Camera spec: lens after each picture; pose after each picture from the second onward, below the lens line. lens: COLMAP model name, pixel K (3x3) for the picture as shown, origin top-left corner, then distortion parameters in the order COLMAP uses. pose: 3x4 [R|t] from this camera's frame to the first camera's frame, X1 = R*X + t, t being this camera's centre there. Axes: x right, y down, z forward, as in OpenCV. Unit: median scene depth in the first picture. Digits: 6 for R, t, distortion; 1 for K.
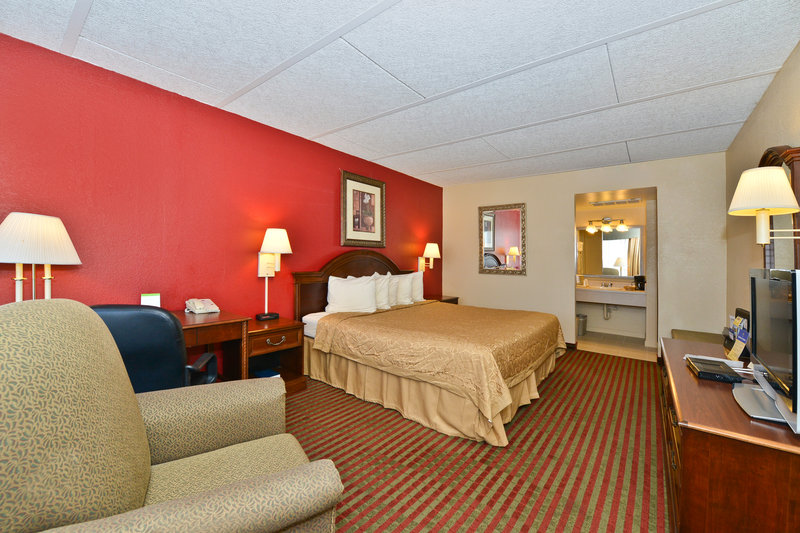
lens RADIAL K [[329.7, 0, 403.5], [0, 329.7, 258.2], [0, 0, 1]] dist [-0.000809, 0.000187]
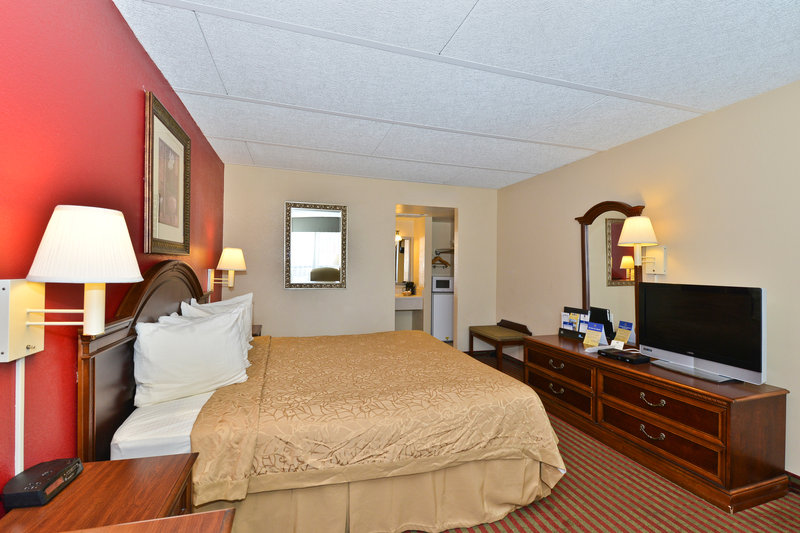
lens RADIAL K [[358.0, 0, 401.2], [0, 358.0, 252.6], [0, 0, 1]] dist [0.000150, -0.000097]
pose [[0.582248, 0.019497, 0.812778, -0.371456], [-0.009303, 0.999807, -0.017319, -0.031063], [-0.812958, 0.002523, 0.582316, 0.388718]]
